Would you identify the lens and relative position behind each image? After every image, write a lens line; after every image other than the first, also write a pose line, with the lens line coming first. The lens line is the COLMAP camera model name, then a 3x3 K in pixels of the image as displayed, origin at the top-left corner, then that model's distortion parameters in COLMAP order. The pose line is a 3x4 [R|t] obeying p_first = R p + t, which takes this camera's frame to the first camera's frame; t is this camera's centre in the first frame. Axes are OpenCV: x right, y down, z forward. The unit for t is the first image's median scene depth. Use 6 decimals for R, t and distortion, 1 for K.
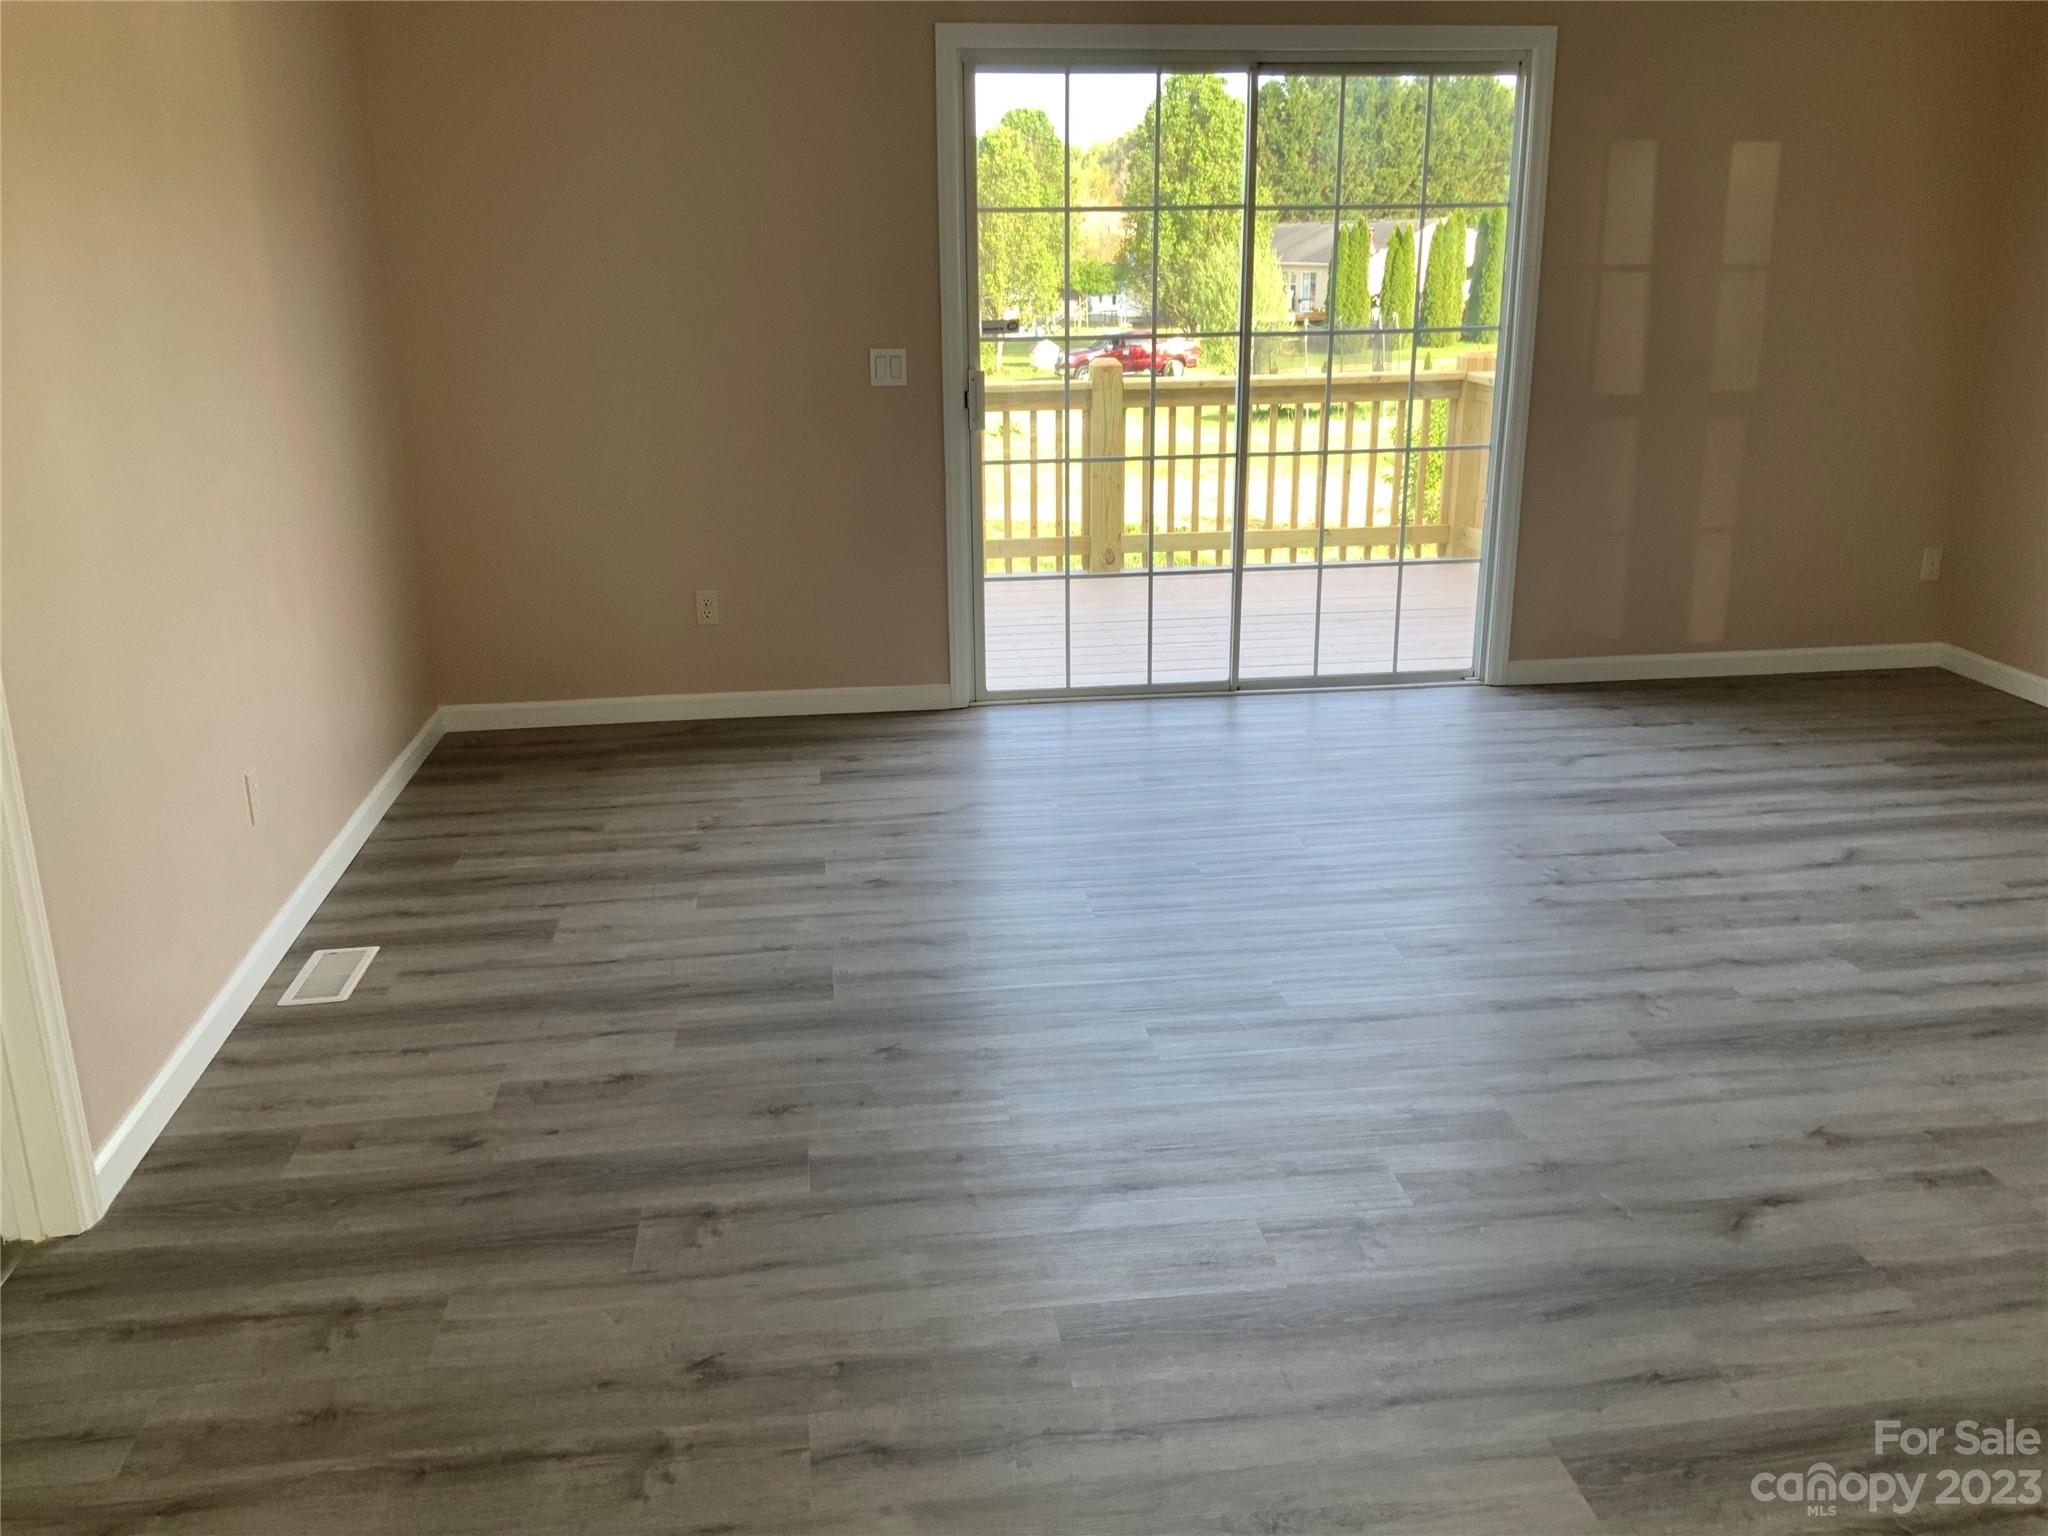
lens RADIAL K [[1738.6, 0, 1013.2], [0, 1738.6, 766.6], [0, 0, 1]] dist [0.101750, -0.165175]
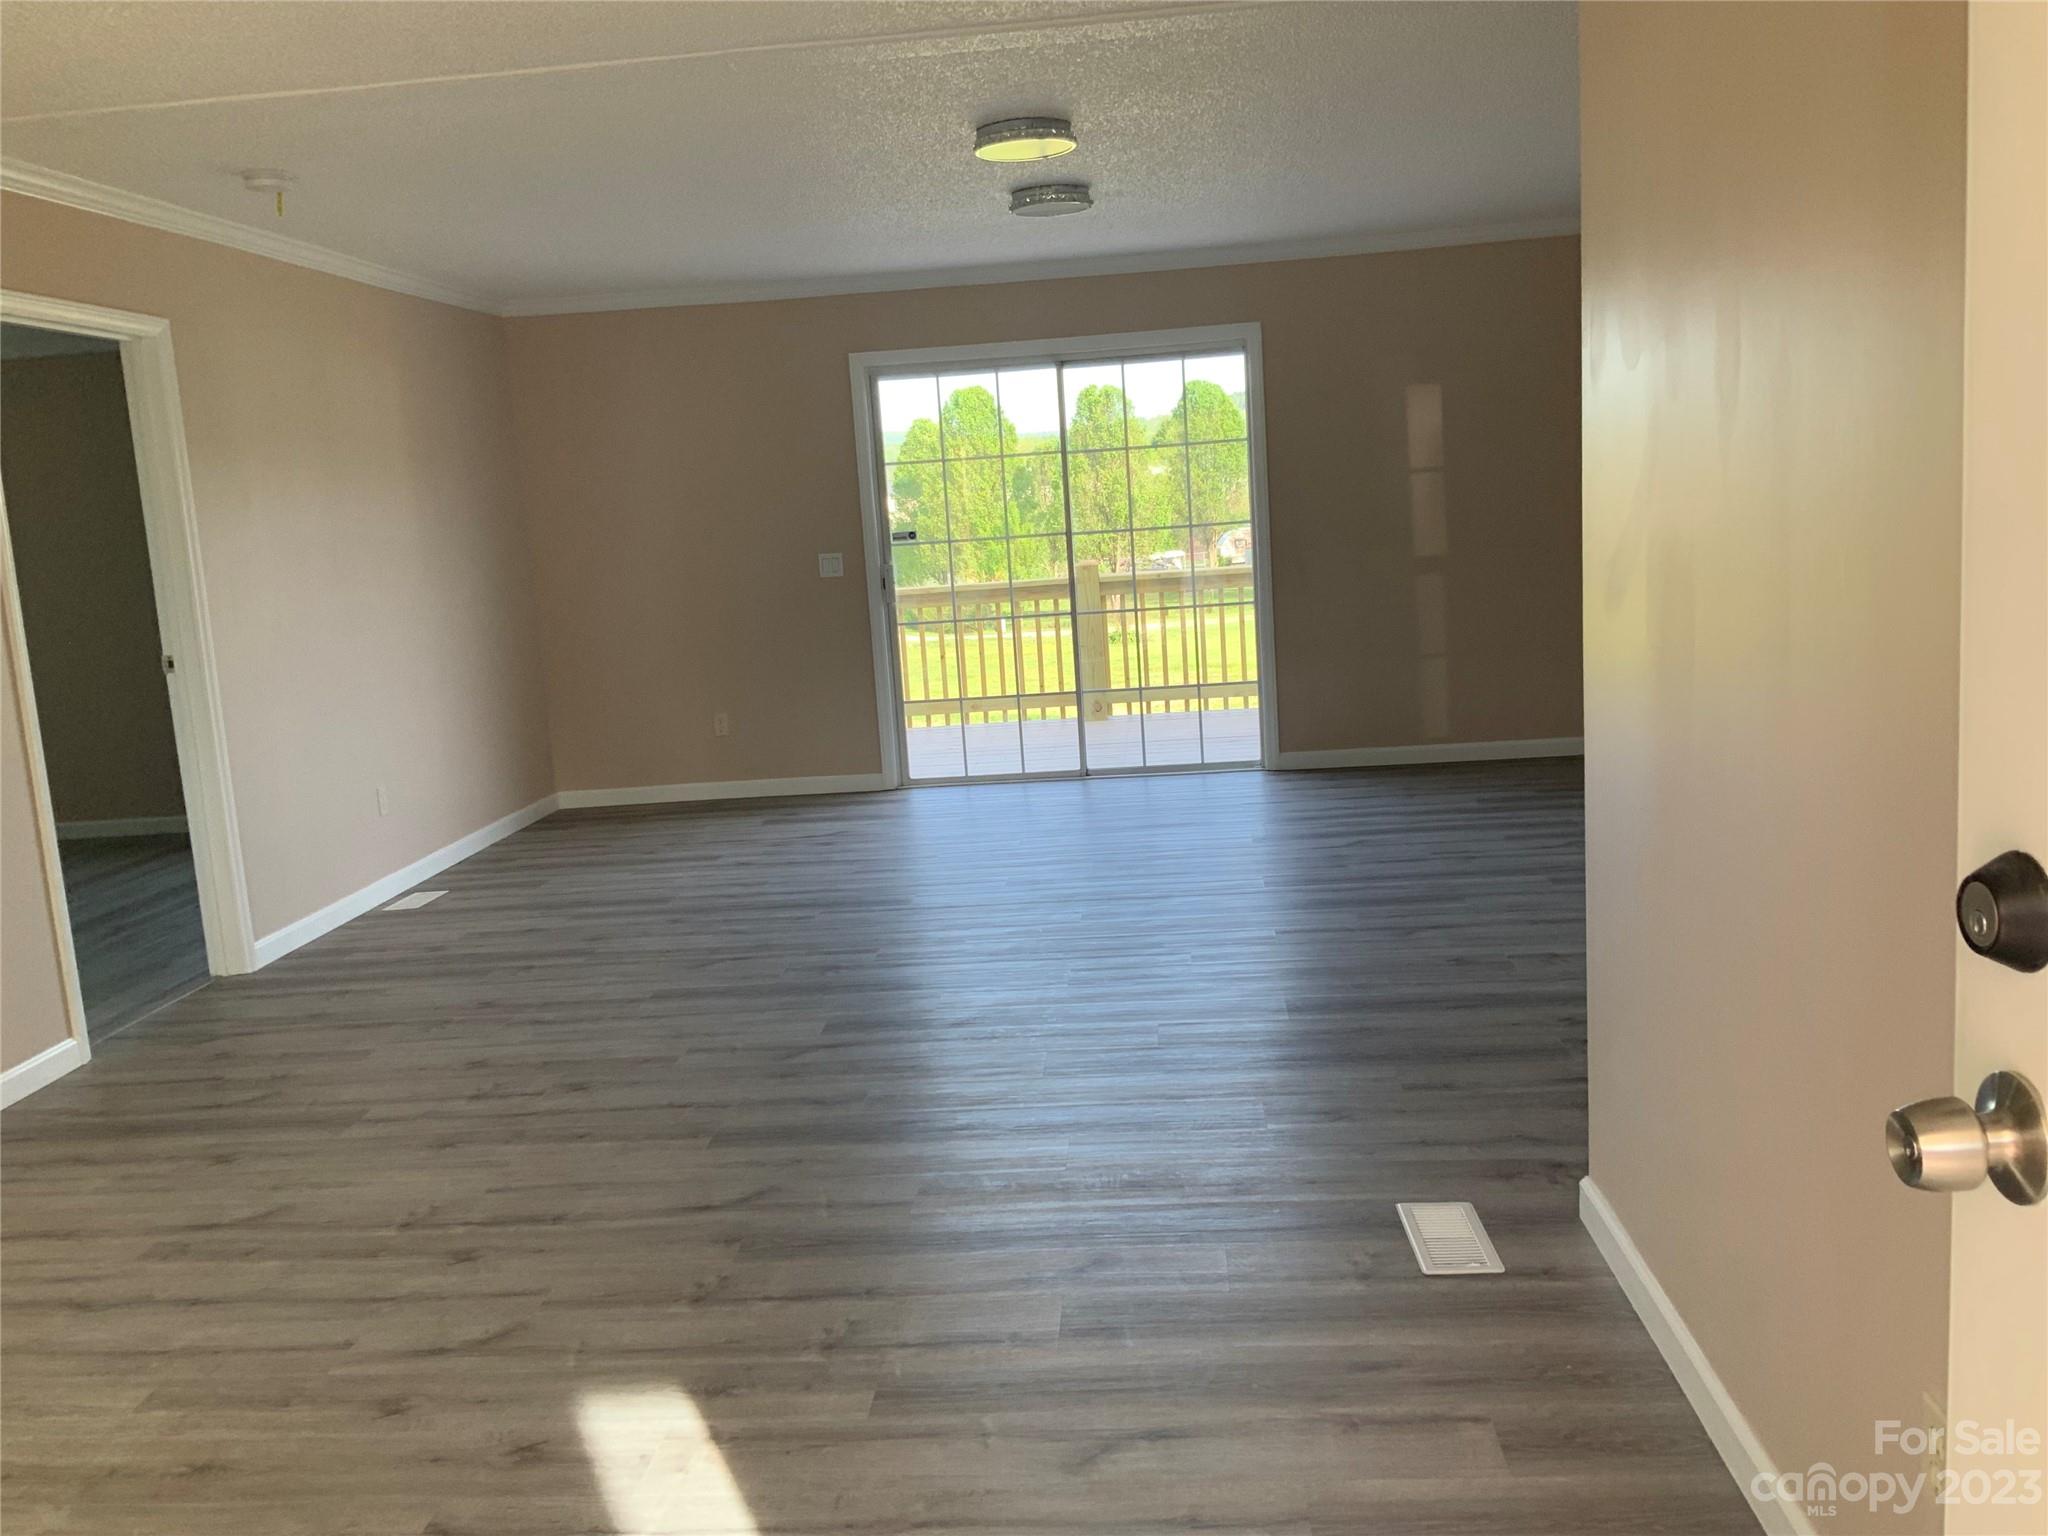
lens RADIAL K [[1675.8, 0, 1024.0], [0, 1675.8, 768.0], [0, 0, 1]] dist [0.007952, 0.002398]
pose [[0.981052, -0.025575, -0.192051, 0.354674], [-0.001039, 0.990541, -0.137213, 0.142772], [0.193744, 0.134813, 0.971745, -0.357116]]
